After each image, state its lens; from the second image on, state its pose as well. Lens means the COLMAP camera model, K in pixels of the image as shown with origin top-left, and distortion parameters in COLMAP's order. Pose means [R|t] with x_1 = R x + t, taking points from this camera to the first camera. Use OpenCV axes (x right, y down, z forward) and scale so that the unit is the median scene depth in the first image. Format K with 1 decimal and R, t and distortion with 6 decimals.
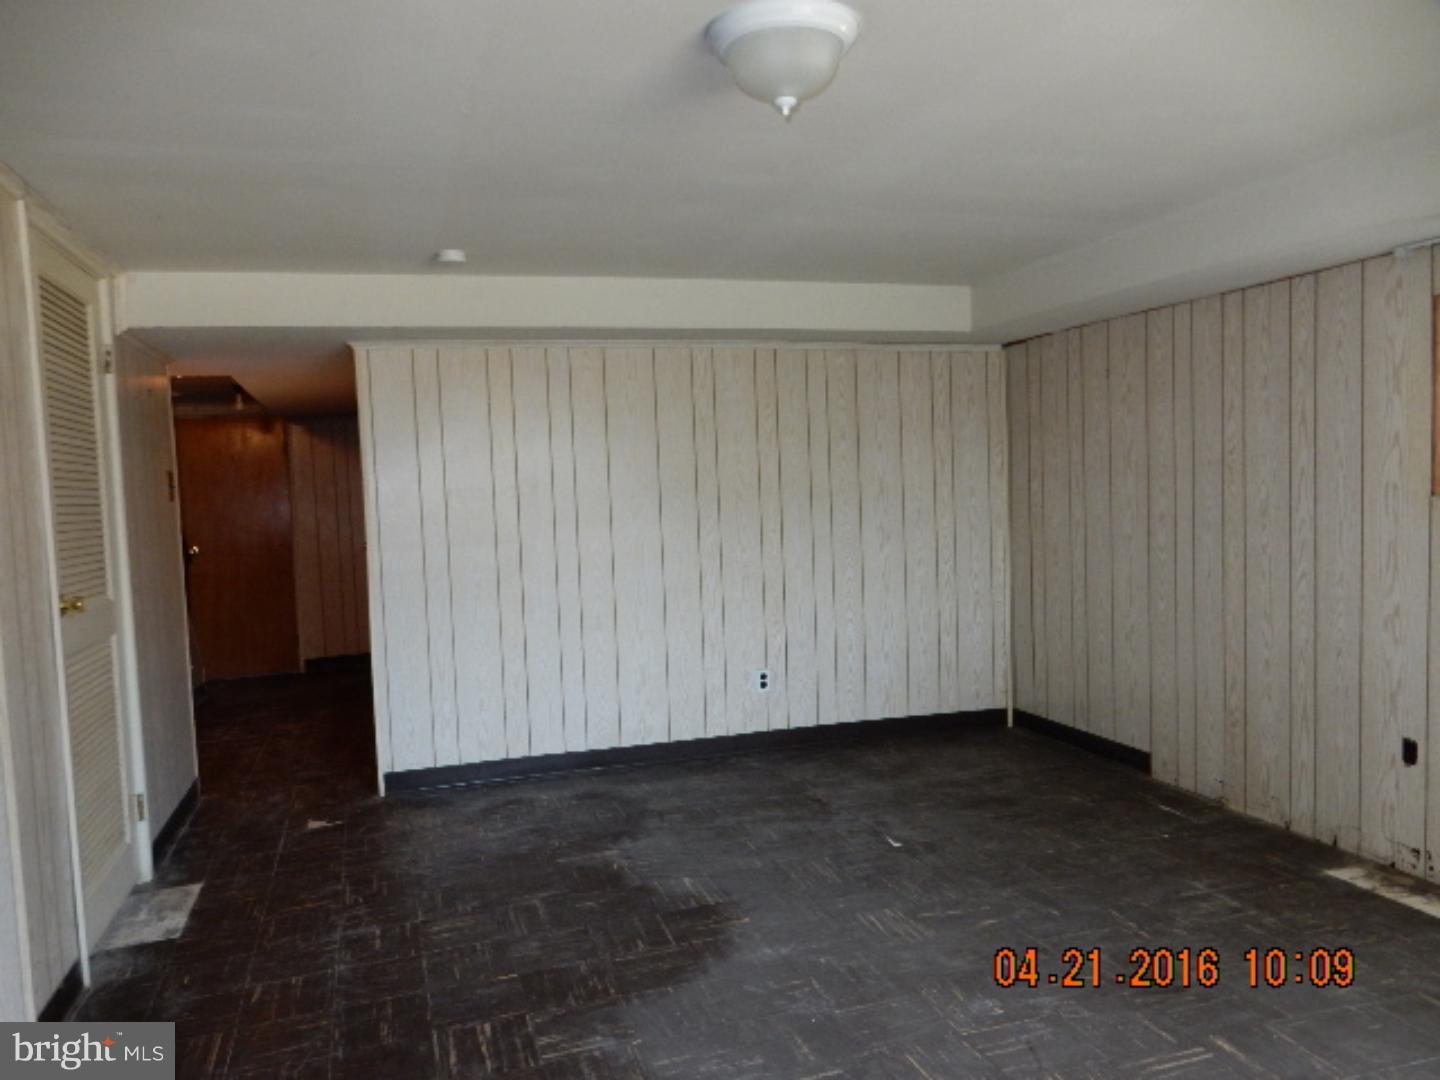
lens RADIAL K [[1041.1, 0, 716.1], [0, 1041.1, 547.7], [0, 0, 1]] dist [0.001273, -0.000629]
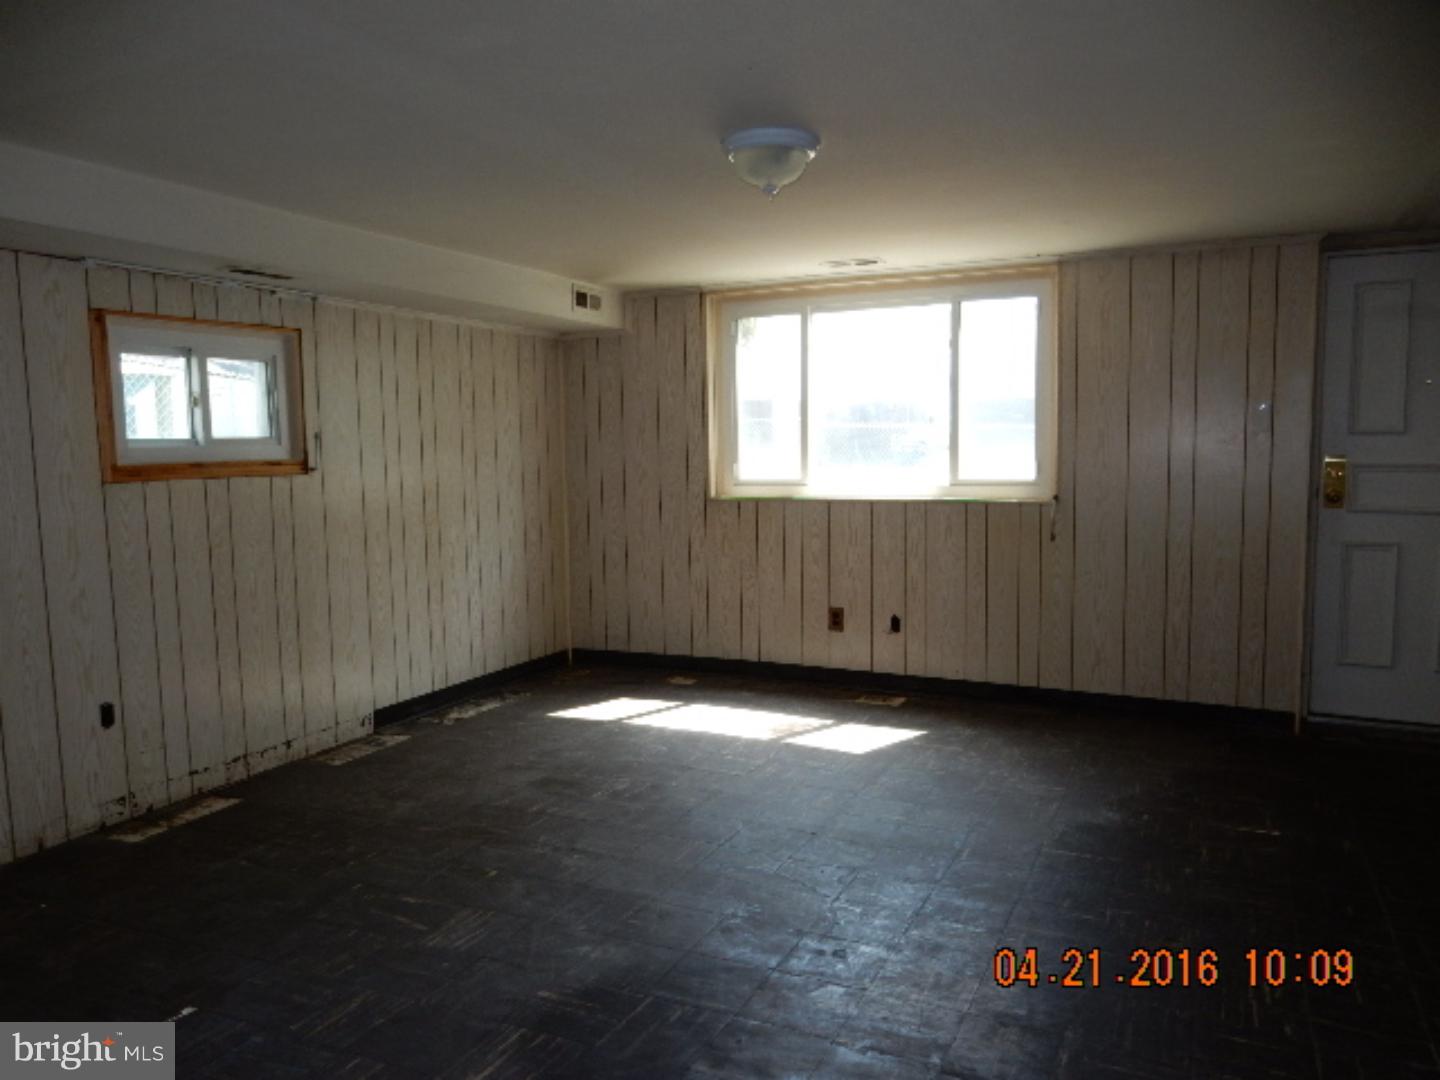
lens RADIAL K [[1041.1, 0, 717.3], [0, 1041.1, 537.5], [0, 0, 1]] dist [0.001273, -0.000629]
pose [[-0.720347, -0.020331, 0.693316, -0.569625], [0.081336, 0.990198, 0.113545, -0.065312], [-0.688828, 0.138183, -0.711633, 1.315781]]
